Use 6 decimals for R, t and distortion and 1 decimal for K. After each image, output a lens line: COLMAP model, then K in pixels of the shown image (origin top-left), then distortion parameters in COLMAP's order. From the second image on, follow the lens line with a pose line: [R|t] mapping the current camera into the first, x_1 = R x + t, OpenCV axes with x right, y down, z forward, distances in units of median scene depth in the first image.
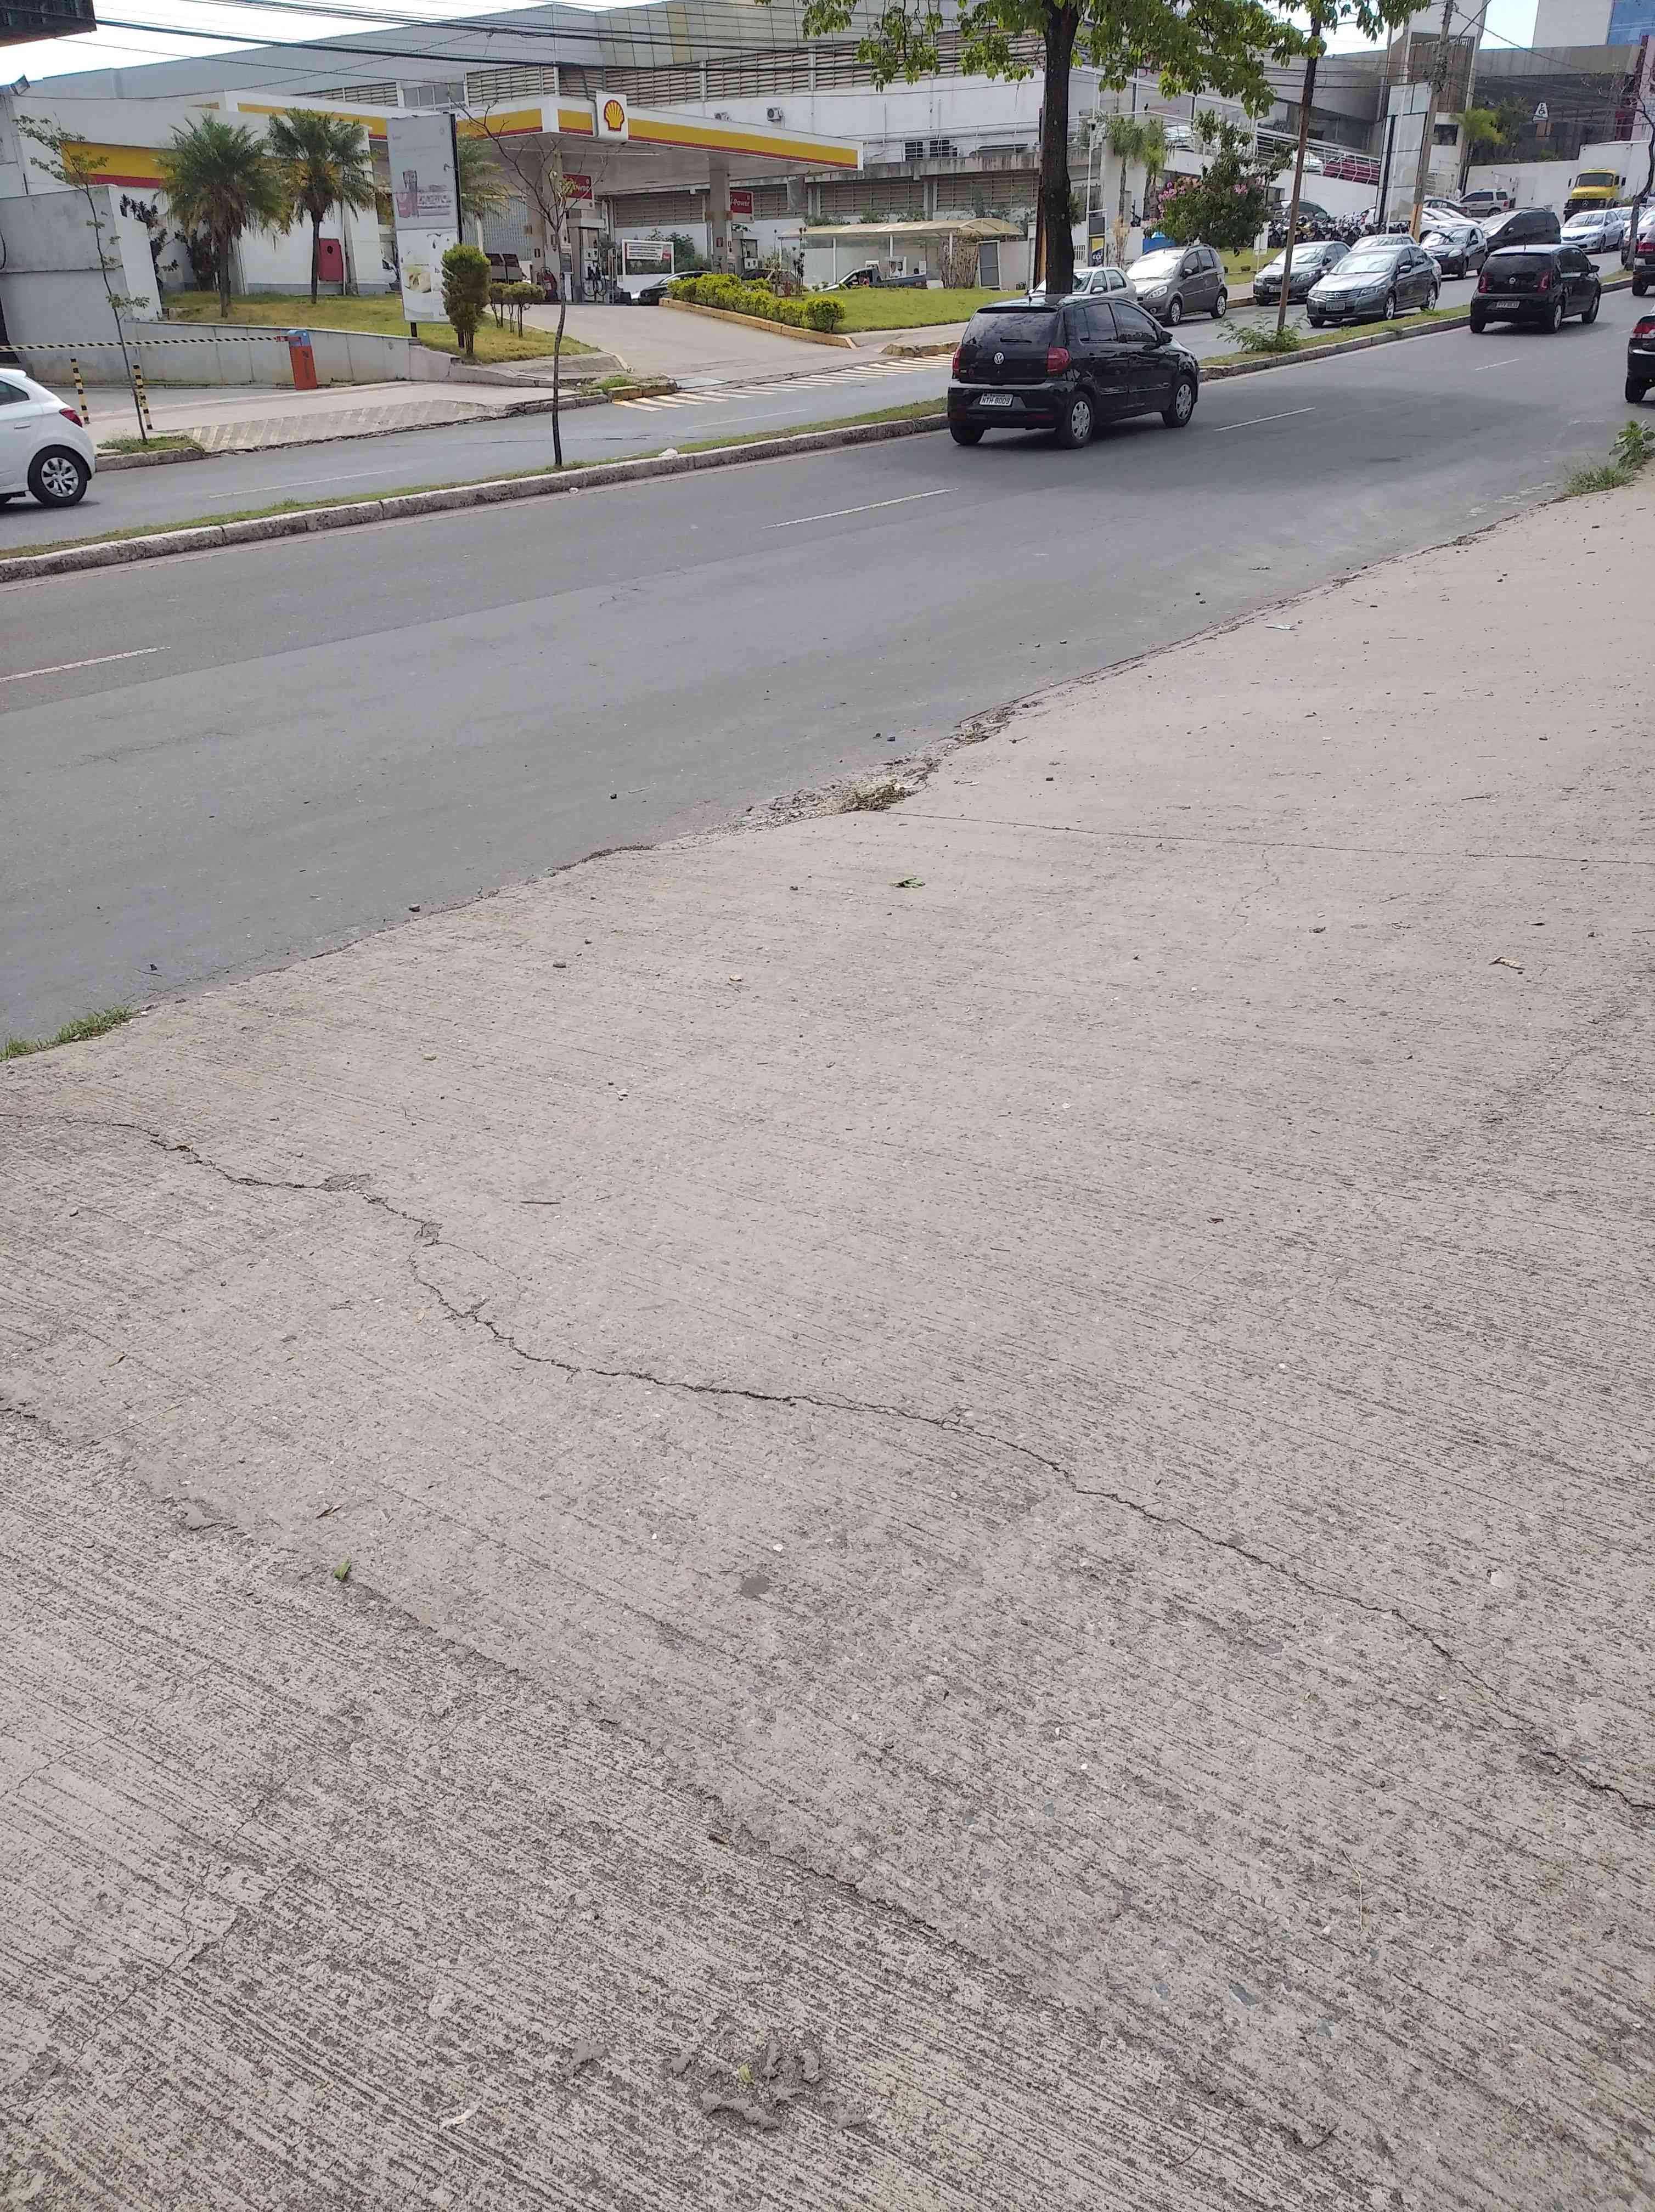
lens RADIAL K [[1752.7, 0, 818.9], [0, 1752.7, 1095.3], [0, 0, 1]] dist [0.010203, -0.003782]
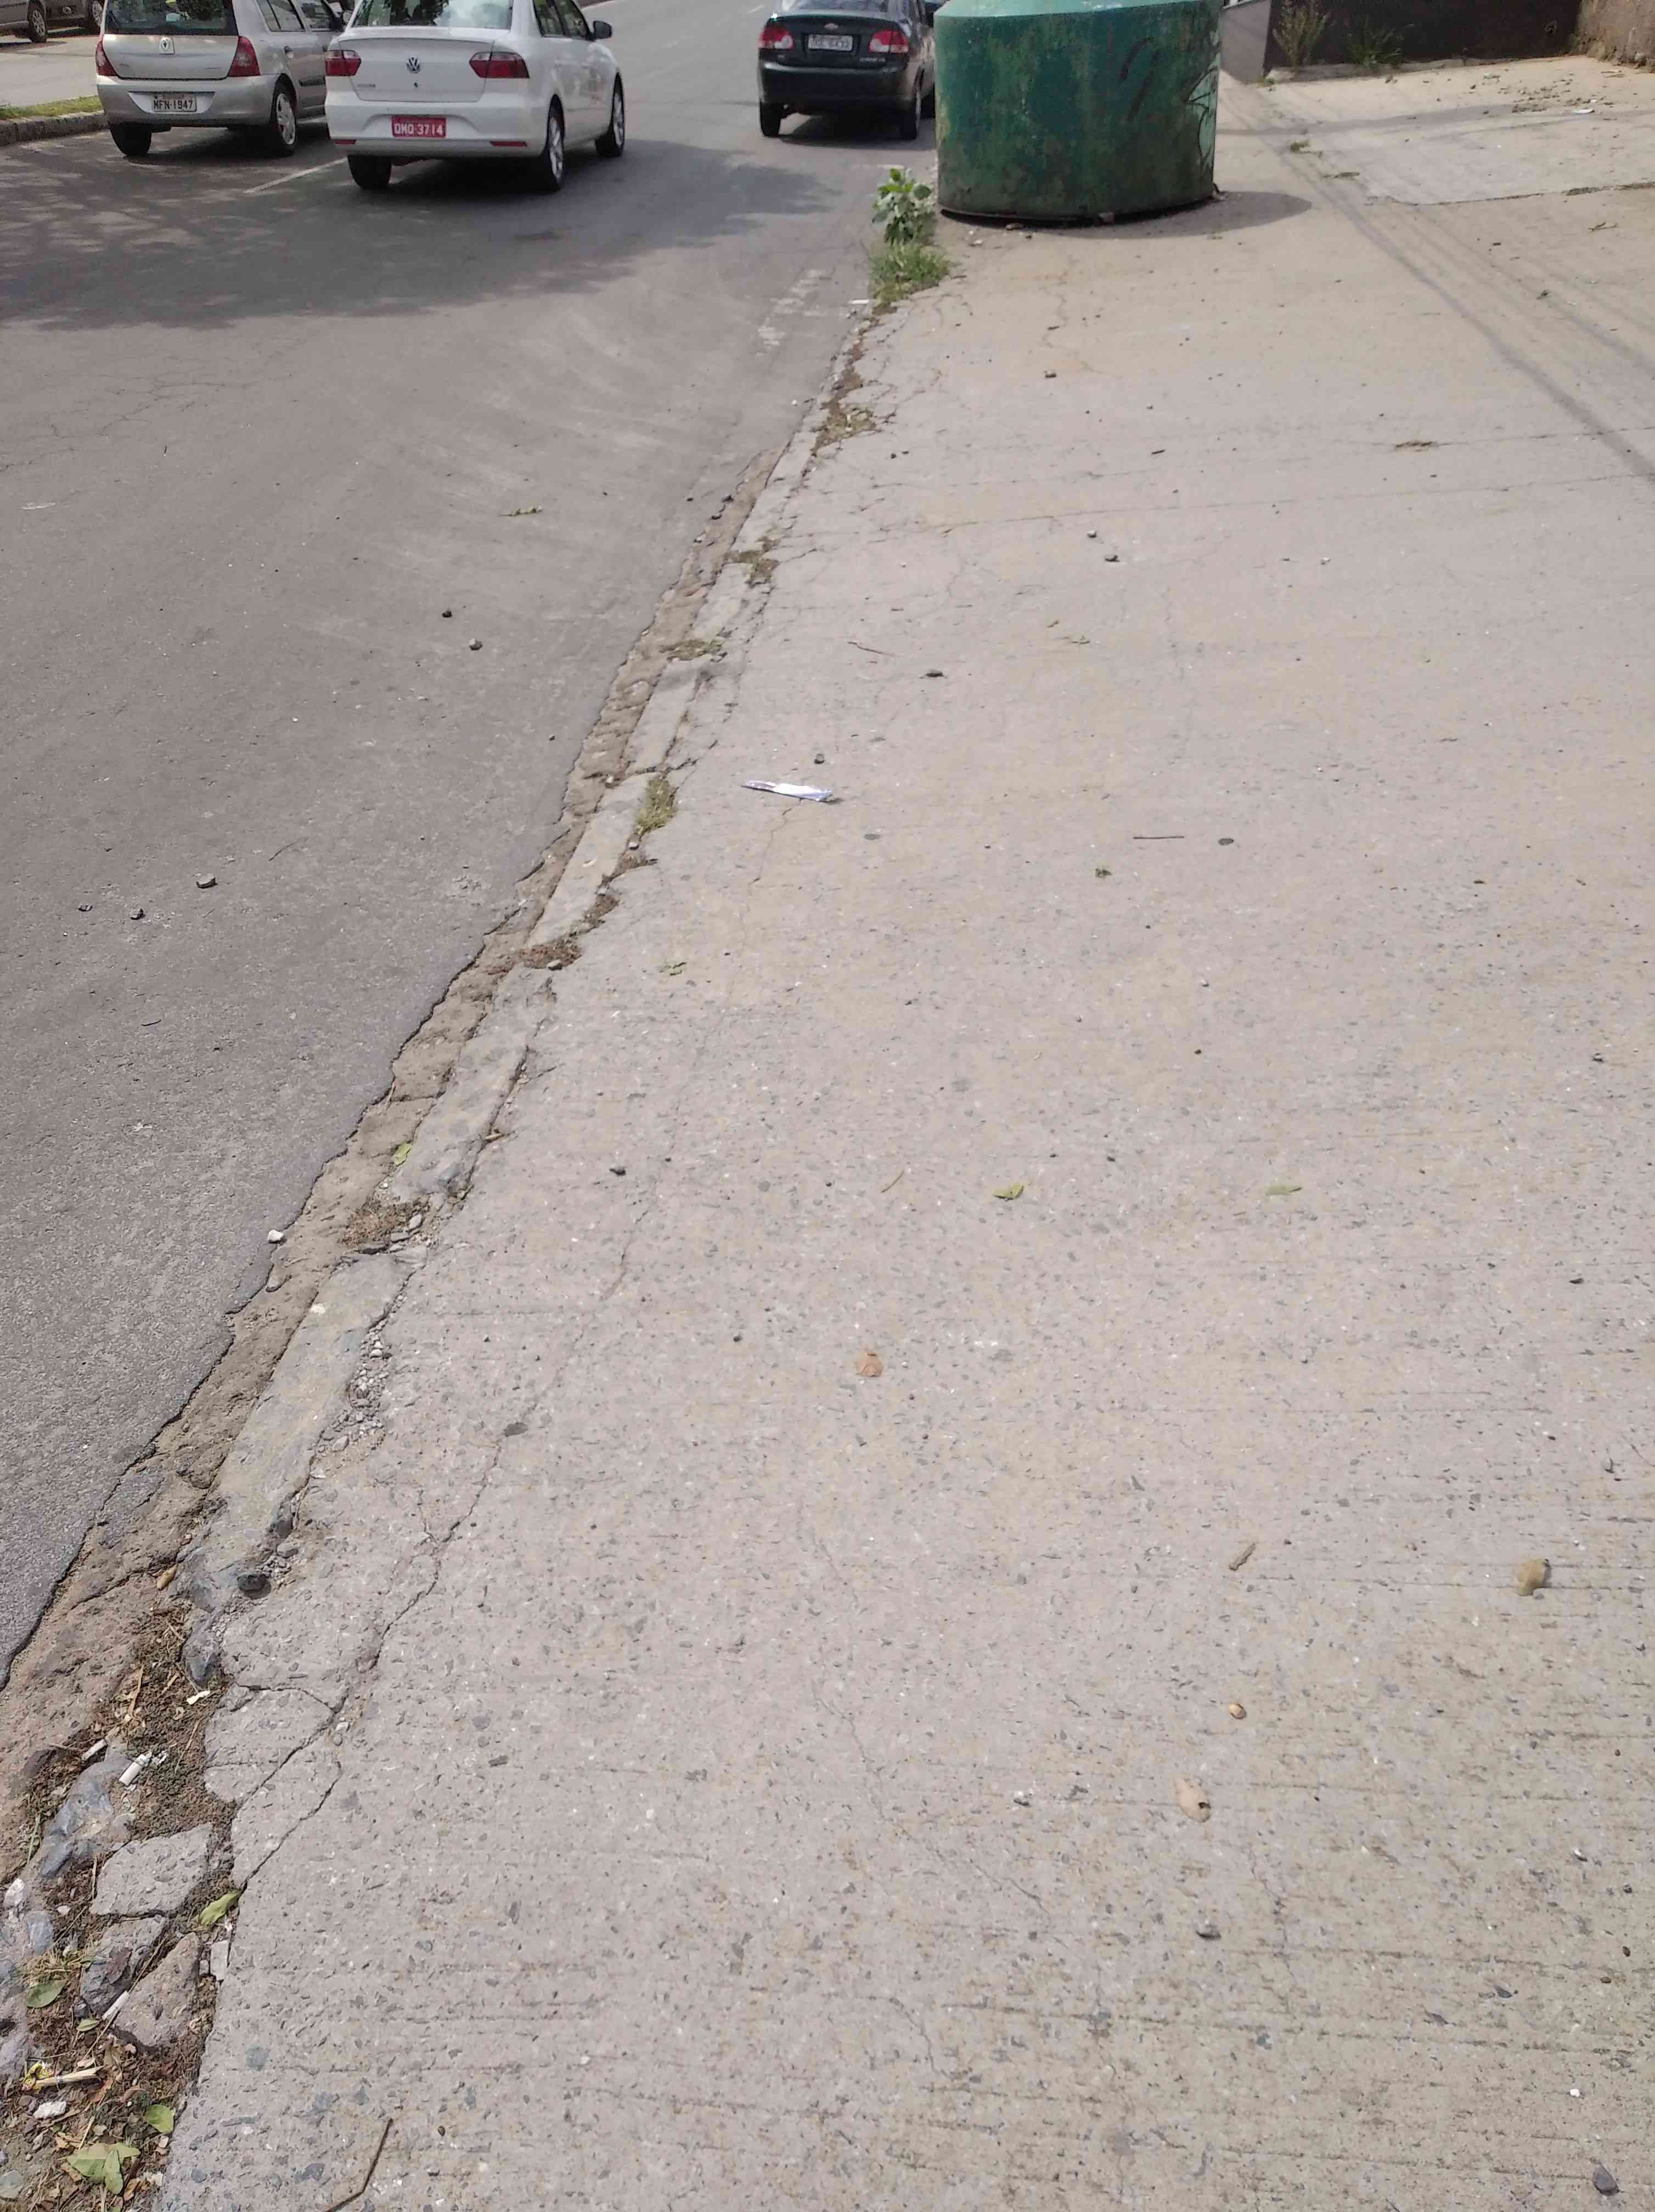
lens RADIAL K [[1753.8, 0, 827.5], [0, 1753.8, 1106.0], [0, 0, 1]] dist [-0.010703, 0.001039]
pose [[0.859835, -0.257215, 0.441049, 0.074350], [0.196975, 0.964072, 0.178230, -0.236390], [-0.471046, -0.066373, 0.879608, 0.581546]]
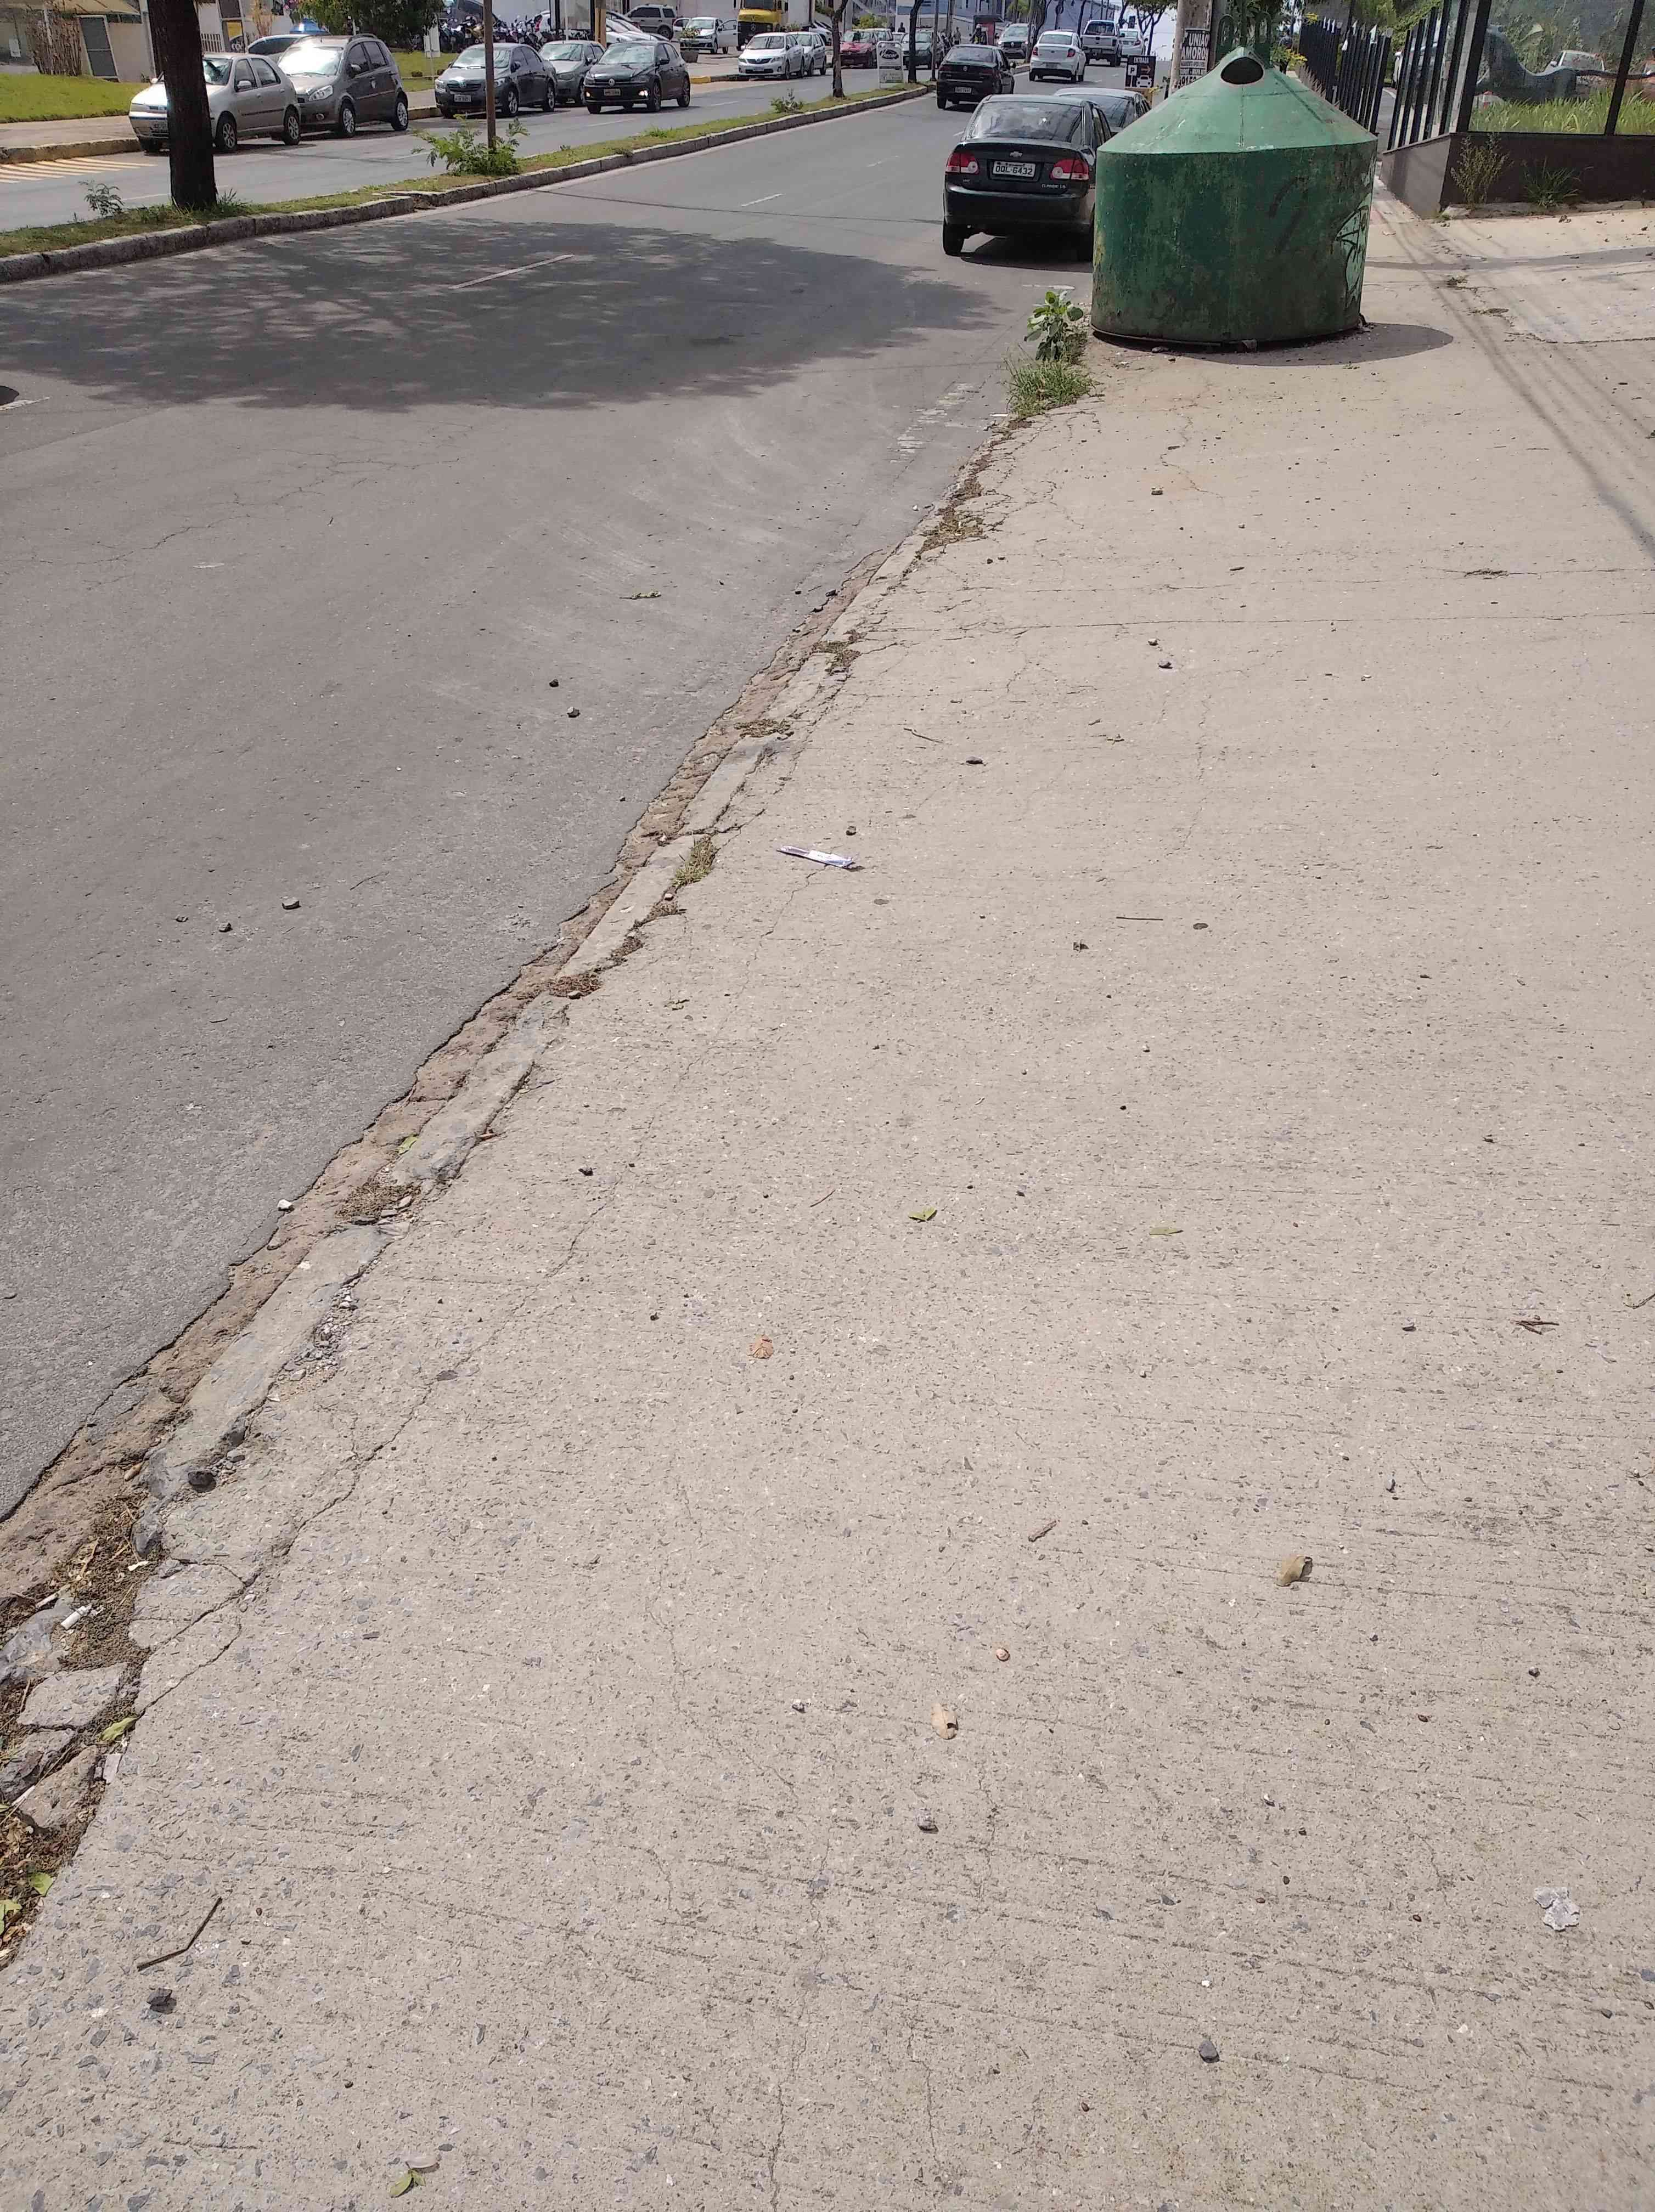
lens RADIAL K [[1733.5, 0, 827.5], [0, 1733.5, 1106.0], [0, 0, 1]] dist [0.010543, -0.014282]
pose [[0.910262, -0.170035, 0.377507, 0.087503], [0.134769, 0.983807, 0.118161, -0.227462], [-0.391486, -0.056681, 0.918437, 0.545837]]
